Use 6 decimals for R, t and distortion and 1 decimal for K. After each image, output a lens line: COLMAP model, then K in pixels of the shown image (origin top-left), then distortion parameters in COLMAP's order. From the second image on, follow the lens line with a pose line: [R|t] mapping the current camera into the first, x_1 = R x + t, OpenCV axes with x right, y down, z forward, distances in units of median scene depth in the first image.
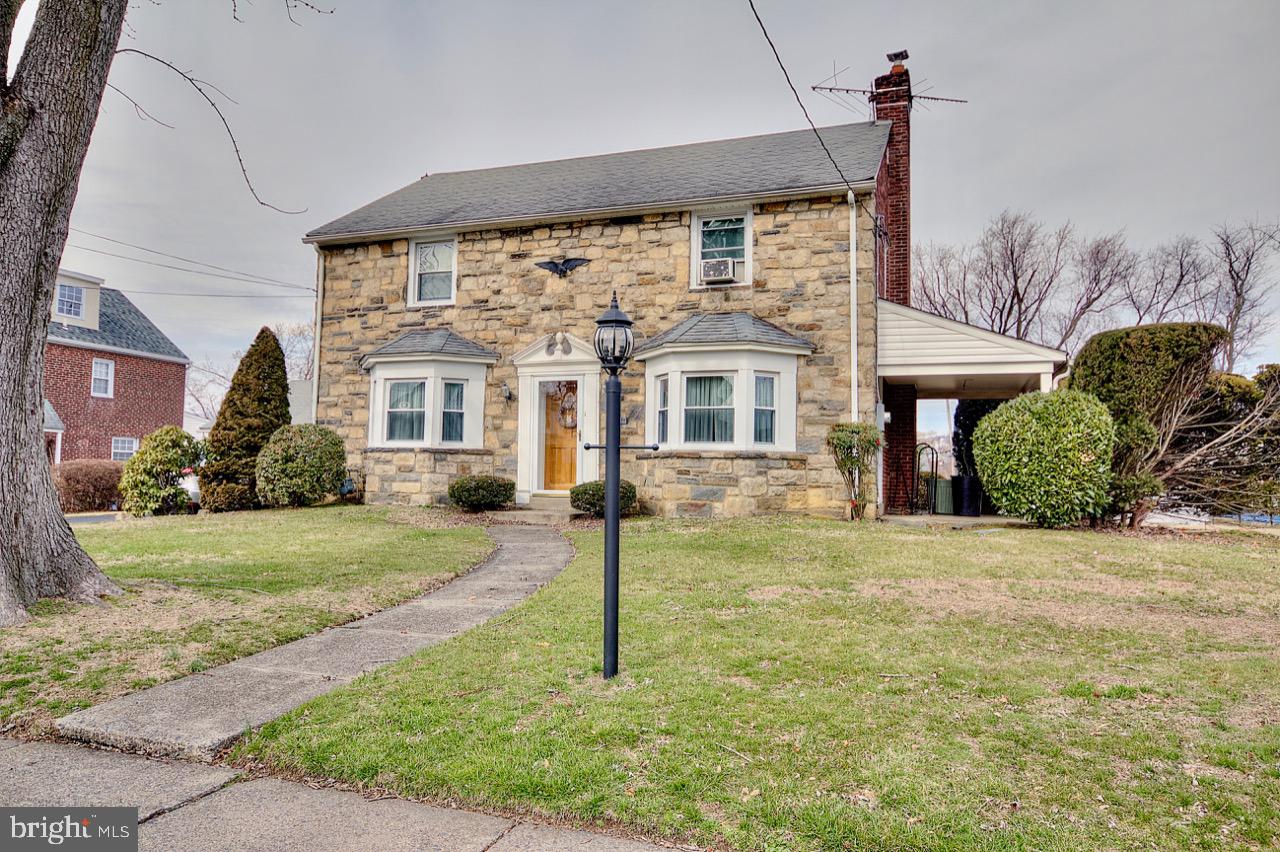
lens RADIAL K [[836.5, 0, 634.7], [0, 836.5, 429.8], [0, 0, 1]] dist [0.000298, 0.023322]
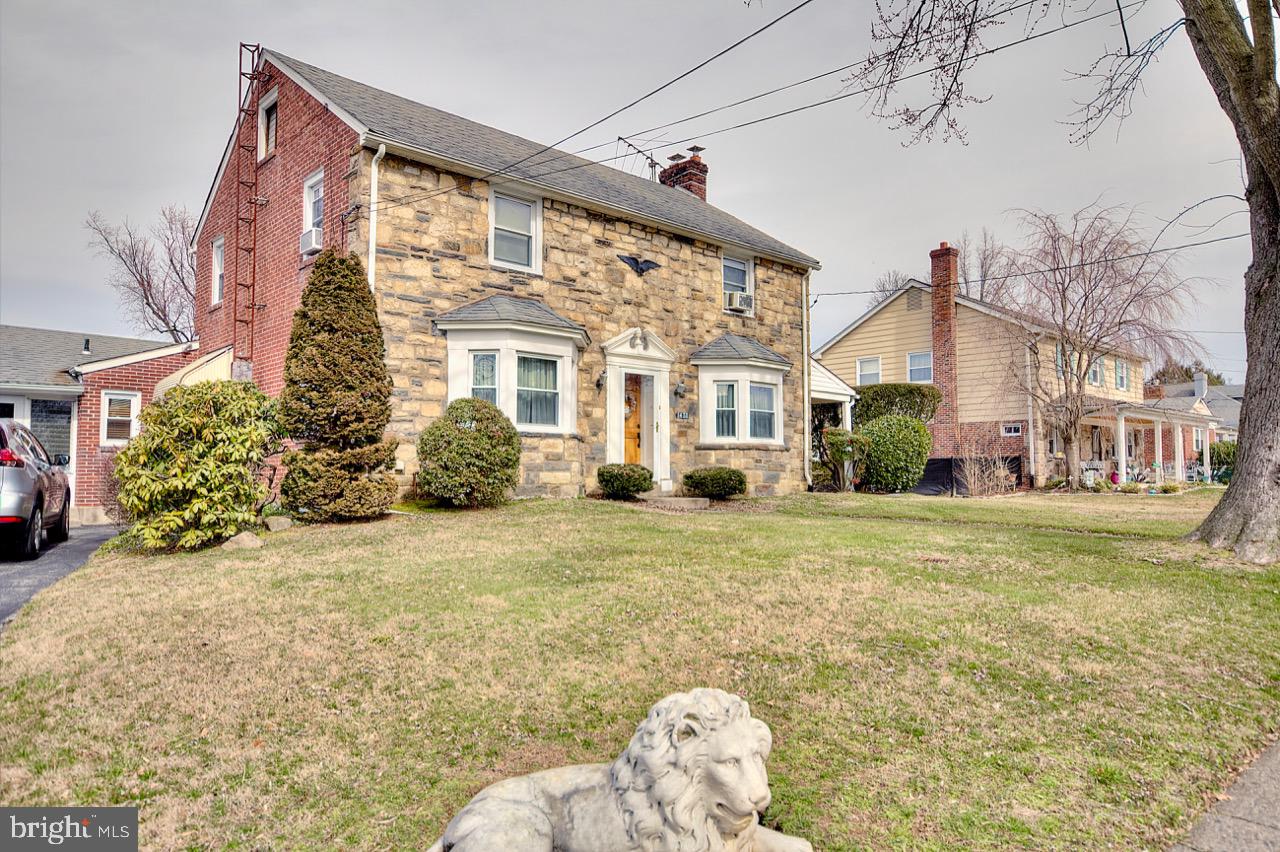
lens RADIAL K [[836.5, 0, 636.3], [0, 836.5, 429.8], [0, 0, 1]] dist [0.000298, 0.023322]
pose [[0.461797, 0.031810, 0.886415, -1.018981], [-0.049462, 0.998725, -0.010072, 0.022406], [-0.885606, -0.039192, 0.462781, 0.509950]]
